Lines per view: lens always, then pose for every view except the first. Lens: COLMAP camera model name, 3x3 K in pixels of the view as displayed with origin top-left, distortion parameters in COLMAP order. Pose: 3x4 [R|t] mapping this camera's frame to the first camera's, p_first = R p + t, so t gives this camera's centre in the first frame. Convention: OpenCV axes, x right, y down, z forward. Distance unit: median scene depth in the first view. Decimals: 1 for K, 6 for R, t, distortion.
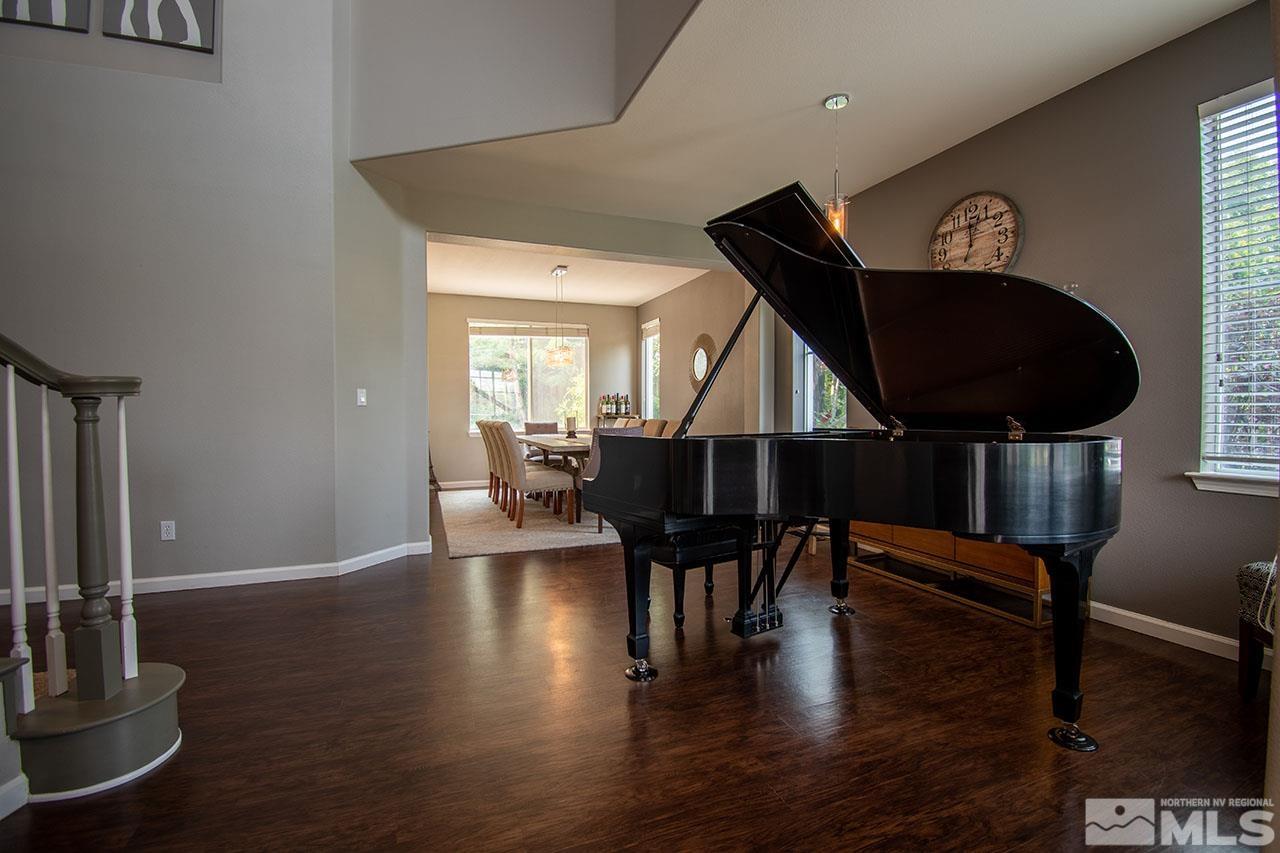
lens RADIAL K [[566.8, 0, 643.4], [0, 566.8, 419.2], [0, 0, 1]] dist [0.003008, -0.000268]
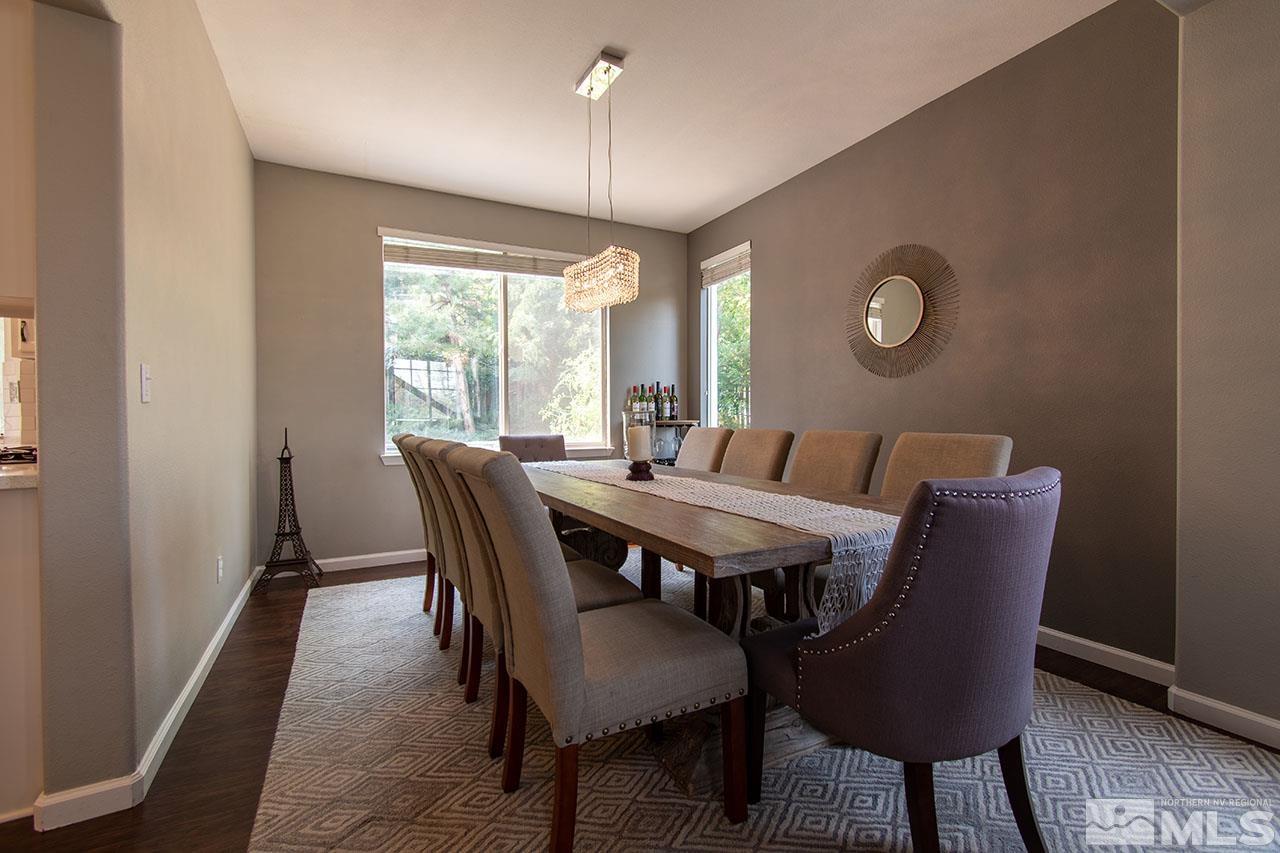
lens RADIAL K [[566.8, 0, 643.4], [0, 566.8, 419.2], [0, 0, 1]] dist [0.003008, -0.000268]
pose [[0.994397, -0.003268, 0.105656, -0.121167], [0.003829, 0.999980, -0.005107, -0.005639], [-0.105637, 0.005483, 0.994390, 0.438908]]
